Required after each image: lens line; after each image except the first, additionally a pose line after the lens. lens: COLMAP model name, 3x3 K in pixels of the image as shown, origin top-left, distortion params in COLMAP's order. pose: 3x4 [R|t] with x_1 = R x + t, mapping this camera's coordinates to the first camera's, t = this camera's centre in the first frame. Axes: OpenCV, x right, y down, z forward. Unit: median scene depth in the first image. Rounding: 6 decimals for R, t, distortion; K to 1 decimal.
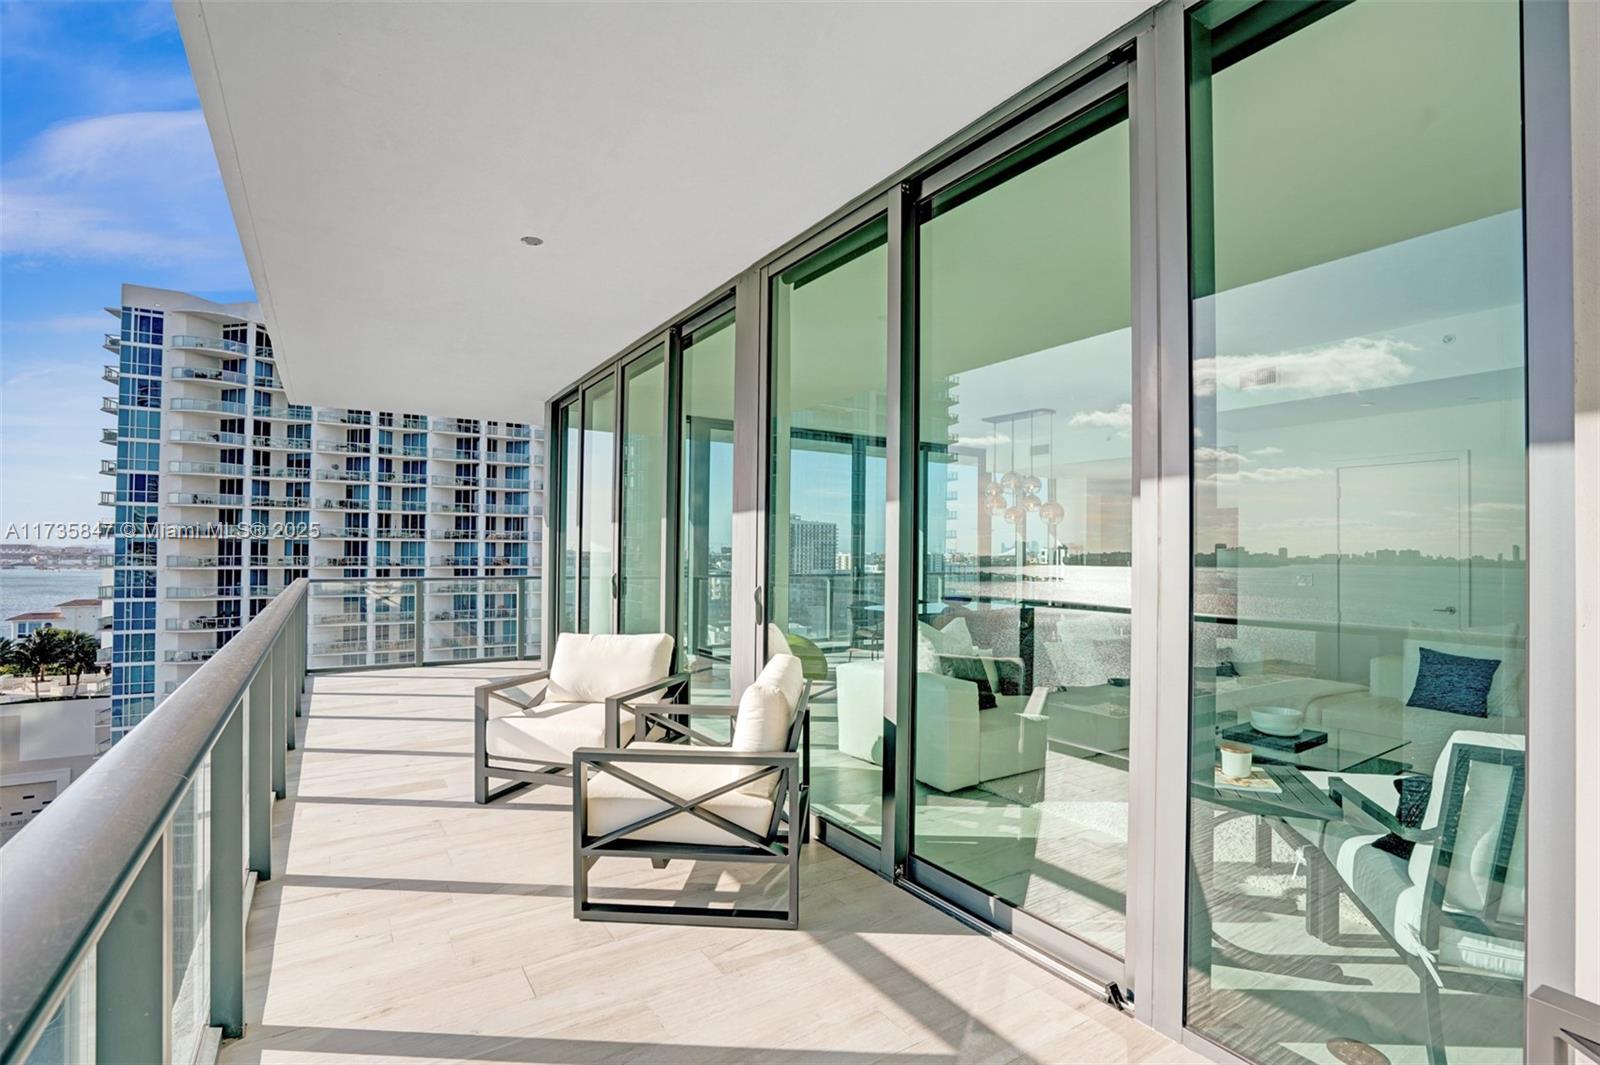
lens RADIAL K [[762.6, 0, 796.9], [0, 762.6, 540.0], [0, 0, 1]] dist [-0.030828, 0.002952]
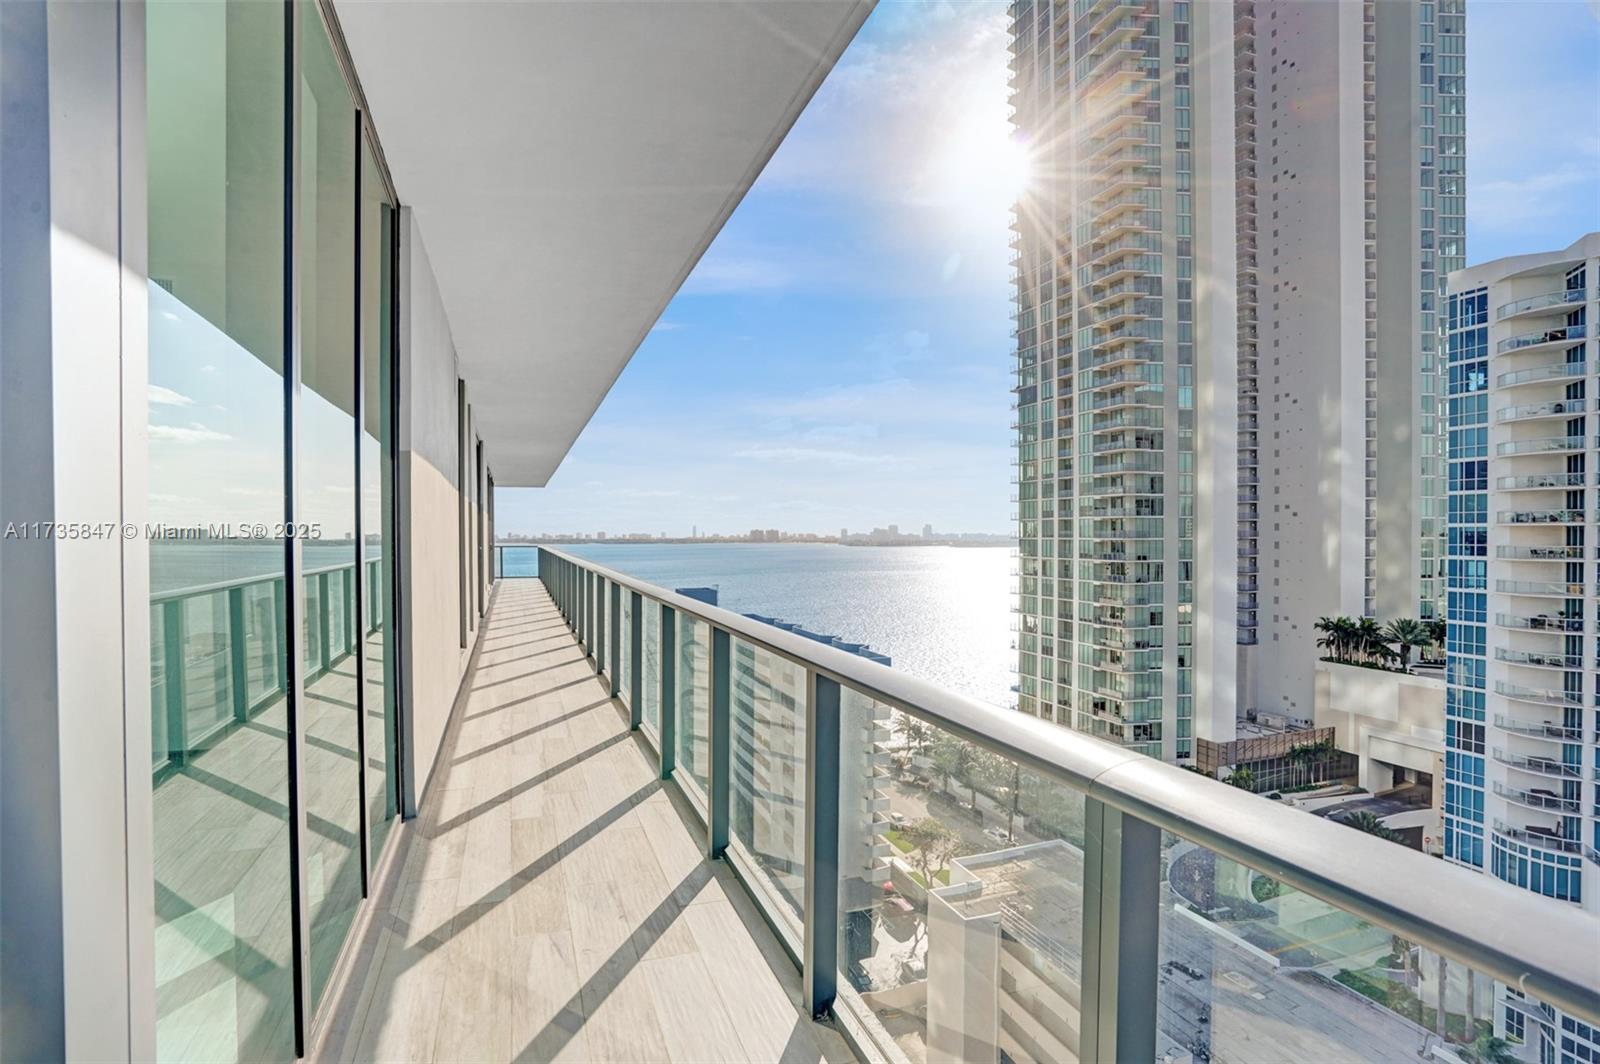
lens RADIAL K [[782.1, 0, 798.7], [0, 782.1, 527.5], [0, 0, 1]] dist [0.004090, 0.000996]
pose [[-0.212191, -0.018752, -0.977048, 0.275820], [0.013670, 0.999661, -0.022155, 0.007716], [0.977133, -0.018058, -0.211862, 0.328028]]
